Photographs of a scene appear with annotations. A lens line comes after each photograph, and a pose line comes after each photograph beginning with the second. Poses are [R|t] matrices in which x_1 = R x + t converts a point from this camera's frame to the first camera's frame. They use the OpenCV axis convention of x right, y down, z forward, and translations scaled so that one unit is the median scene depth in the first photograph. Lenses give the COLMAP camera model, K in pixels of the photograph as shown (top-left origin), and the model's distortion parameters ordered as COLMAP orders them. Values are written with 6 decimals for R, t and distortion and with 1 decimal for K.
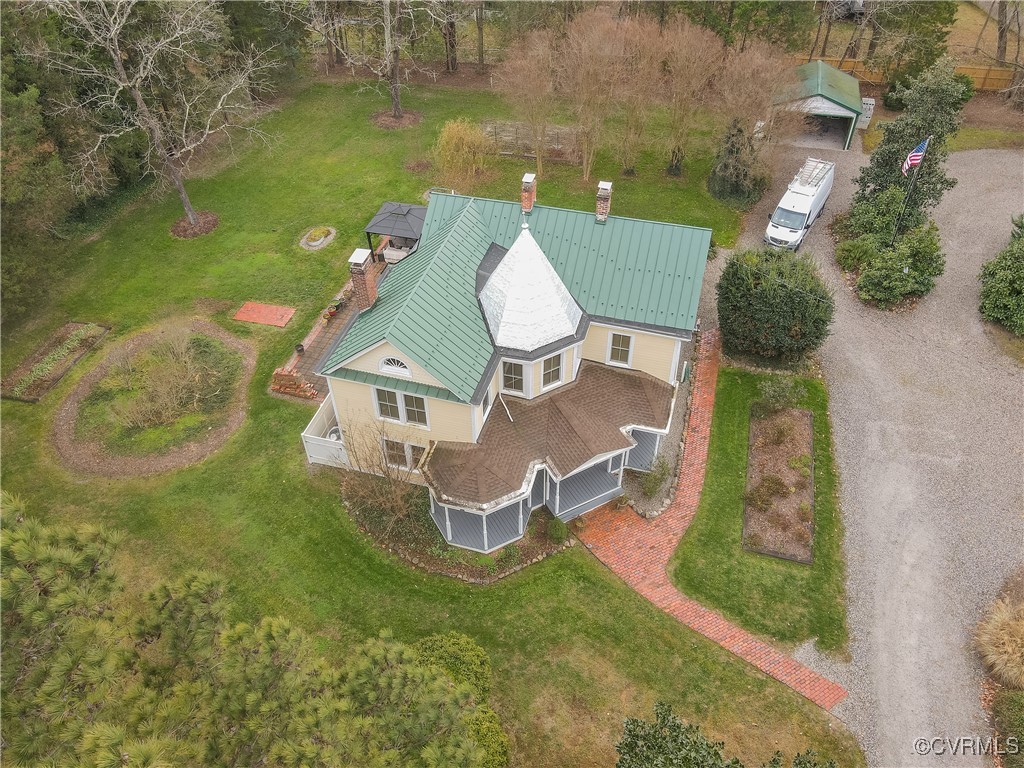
lens RADIAL K [[752.1, 0, 514.0], [0, 752.1, 387.4], [0, 0, 1]] dist [-0.010836, 0.051630]
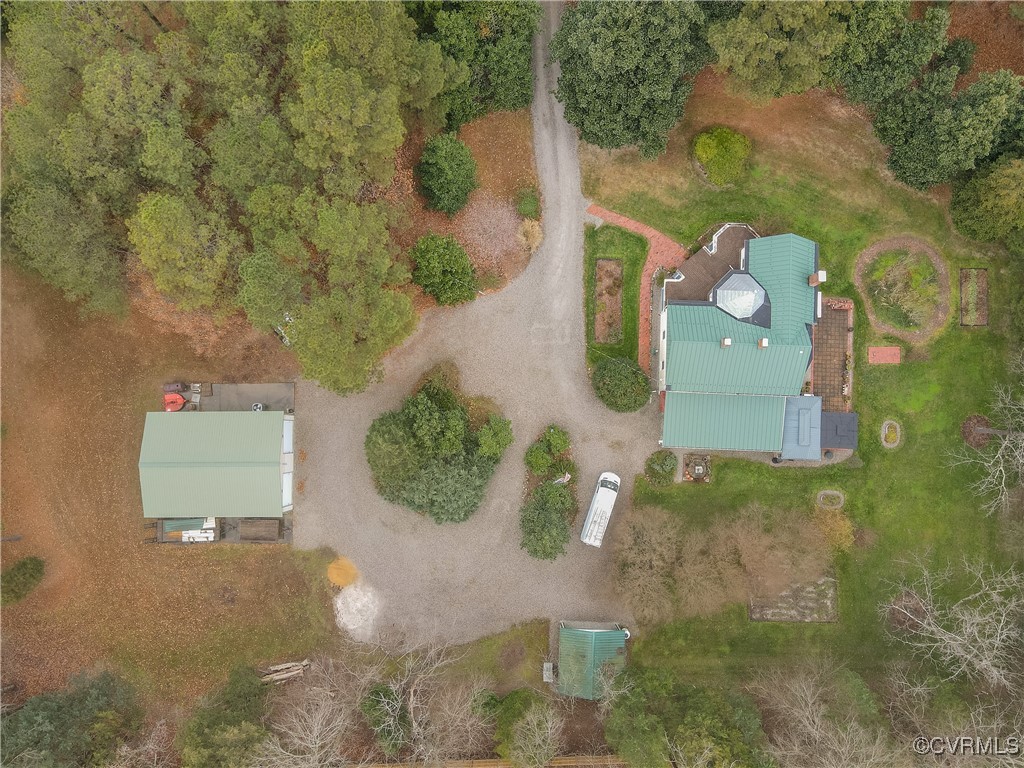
lens RADIAL K [[752.1, 0, 514.0], [0, 752.1, 387.4], [0, 0, 1]] dist [-0.010836, 0.051630]
pose [[-0.971121, 0.238462, 0.007764, 0.717786], [-0.147676, -0.626322, 0.765450, -1.871038], [0.187394, 0.742197, 0.643449, -0.362237]]
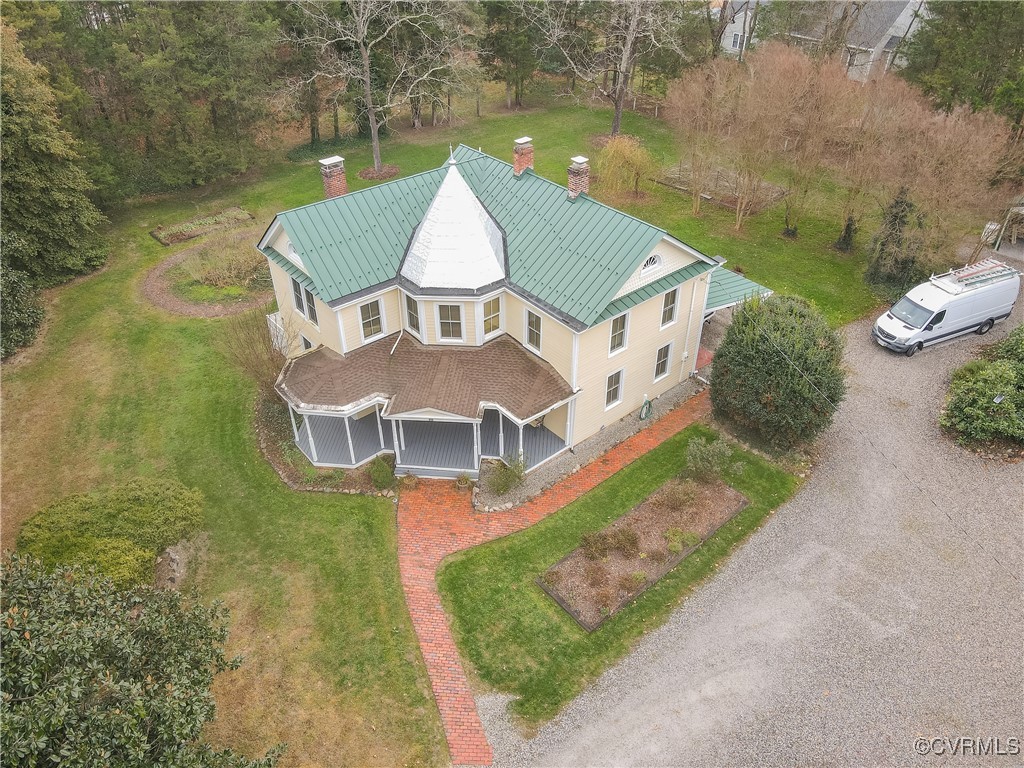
lens RADIAL K [[752.1, 0, 514.0], [0, 752.1, 387.4], [0, 0, 1]] dist [-0.010836, 0.051630]
pose [[0.828433, 0.343593, -0.442315, 0.565844], [-0.391869, 0.919816, -0.019430, 0.040599], [0.400172, 0.189426, 0.896649, 0.189210]]
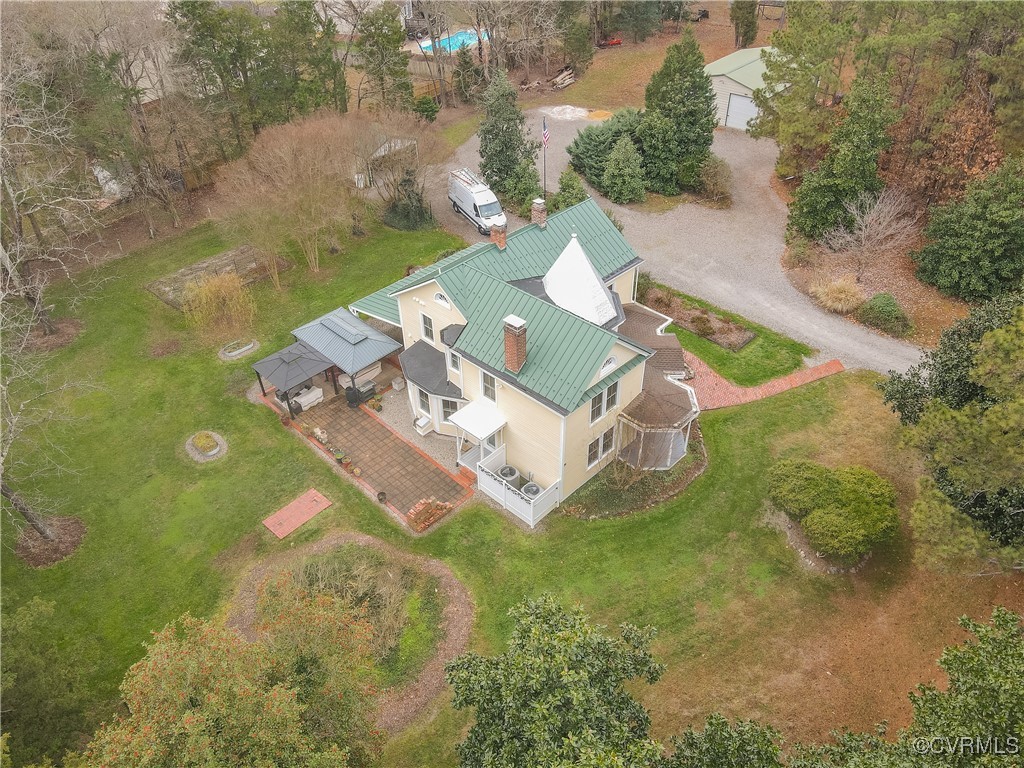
lens RADIAL K [[752.1, 0, 514.0], [0, 752.1, 387.4], [0, 0, 1]] dist [-0.010836, 0.051630]
pose [[0.471613, -0.549652, 0.689539, -0.997211], [0.615727, 0.765031, 0.188700, -0.297401], [-0.631238, 0.335575, 0.699235, 0.216205]]
